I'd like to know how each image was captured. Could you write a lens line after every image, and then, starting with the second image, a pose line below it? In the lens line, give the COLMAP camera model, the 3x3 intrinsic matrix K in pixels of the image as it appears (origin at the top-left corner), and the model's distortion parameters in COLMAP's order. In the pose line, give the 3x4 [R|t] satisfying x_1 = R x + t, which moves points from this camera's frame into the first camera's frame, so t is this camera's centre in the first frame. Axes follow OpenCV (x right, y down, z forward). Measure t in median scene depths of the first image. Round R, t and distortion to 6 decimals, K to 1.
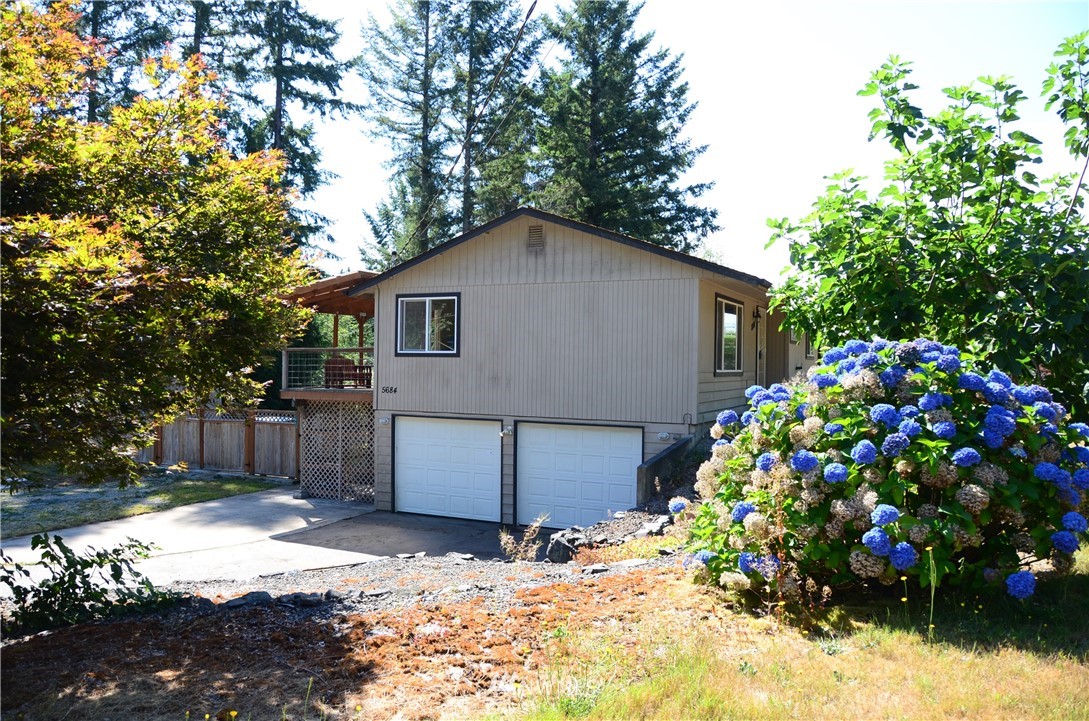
lens RADIAL K [[826.3, 0, 544.5], [0, 826.3, 360.5], [0, 0, 1]] dist [-0.054508, 0.006075]
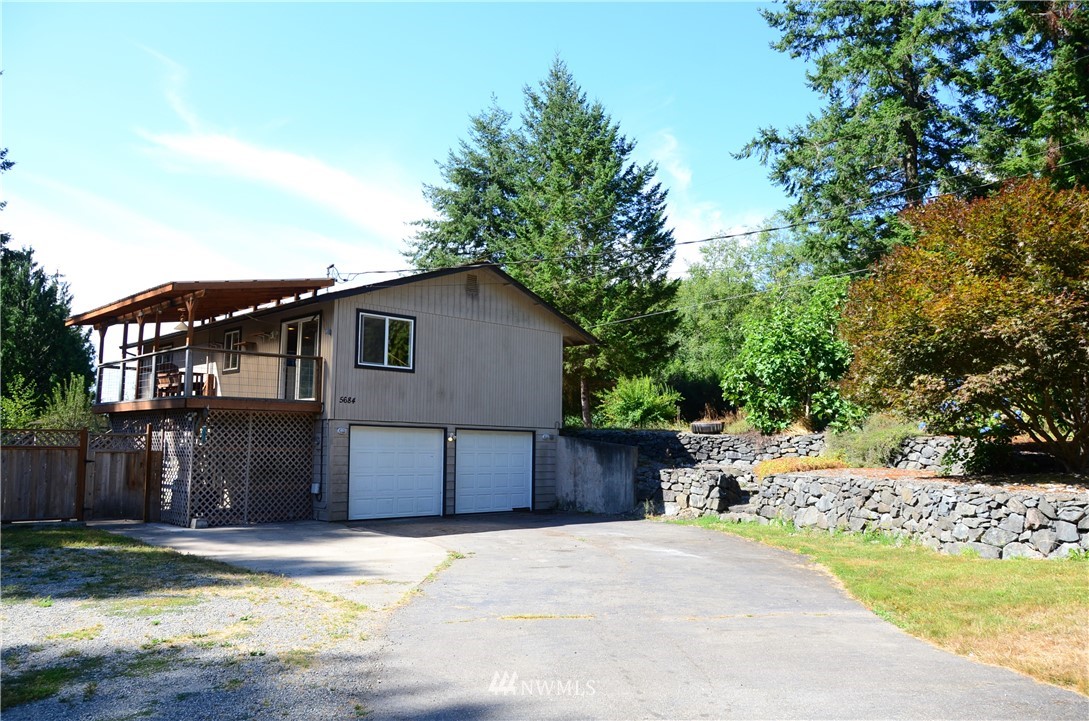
lens RADIAL K [[826.3, 0, 544.5], [0, 826.3, 360.5], [0, 0, 1]] dist [-0.054508, 0.006075]
pose [[0.331032, 0.093926, 0.938933, -1.111423], [-0.007049, 0.995252, -0.097075, 0.087682], [-0.943593, 0.025516, 0.330122, 0.453205]]
